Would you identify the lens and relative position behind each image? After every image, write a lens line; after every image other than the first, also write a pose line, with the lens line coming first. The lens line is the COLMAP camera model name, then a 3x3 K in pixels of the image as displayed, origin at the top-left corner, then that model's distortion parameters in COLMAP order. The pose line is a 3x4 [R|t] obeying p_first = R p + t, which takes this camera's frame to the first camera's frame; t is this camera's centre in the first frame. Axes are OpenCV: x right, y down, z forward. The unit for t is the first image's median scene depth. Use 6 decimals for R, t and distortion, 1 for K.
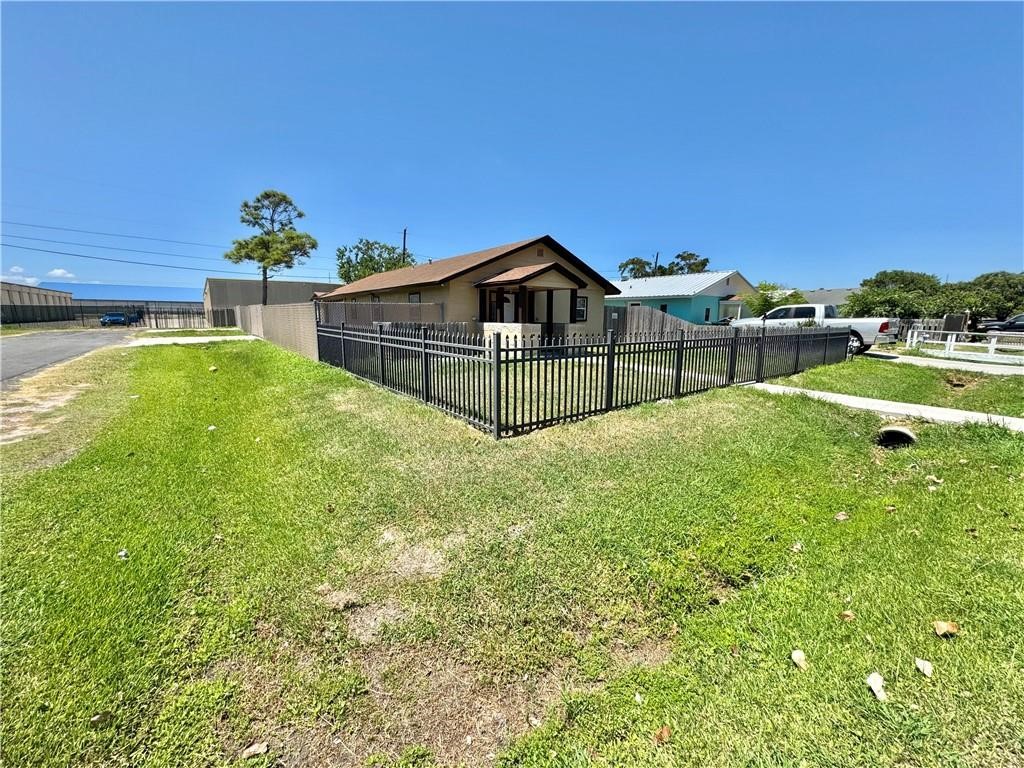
lens RADIAL K [[409.4, 0, 501.7], [0, 409.4, 382.8], [0, 0, 1]] dist [-0.017301, -0.000173]
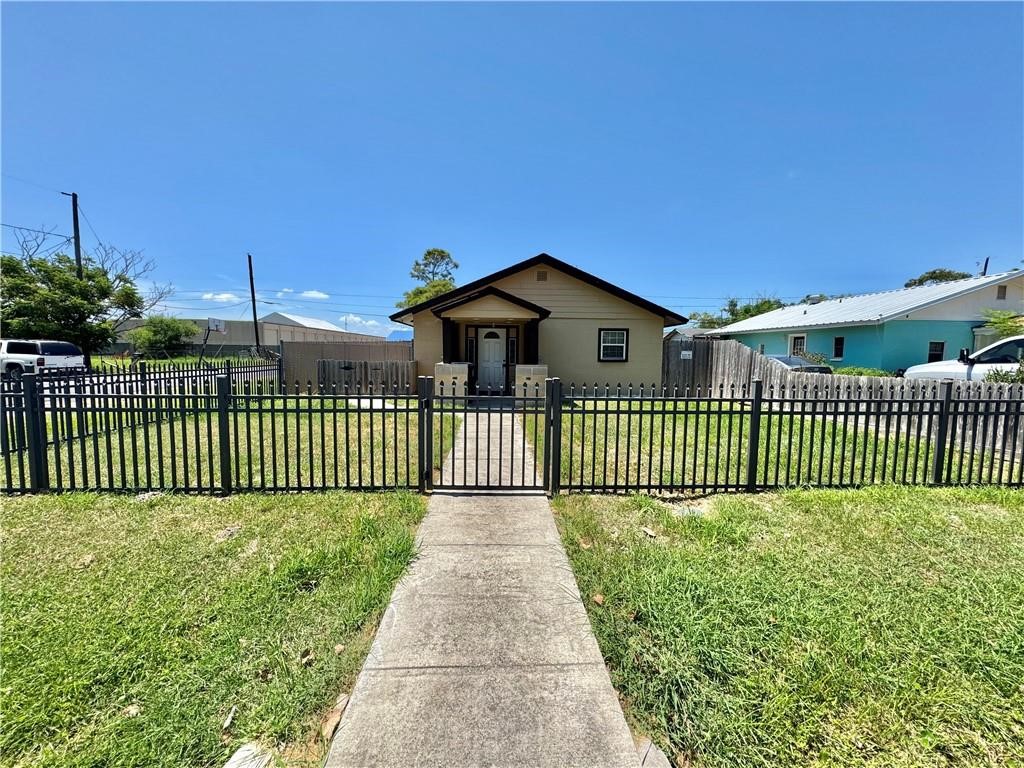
lens RADIAL K [[409.4, 0, 507.9], [0, 409.4, 385.6], [0, 0, 1]] dist [-0.017301, -0.000173]
pose [[0.815283, 0.045249, -0.577292, 0.268272], [-0.097397, 0.993455, -0.059681, -0.030226], [0.570813, 0.104884, 0.814354, 0.190364]]
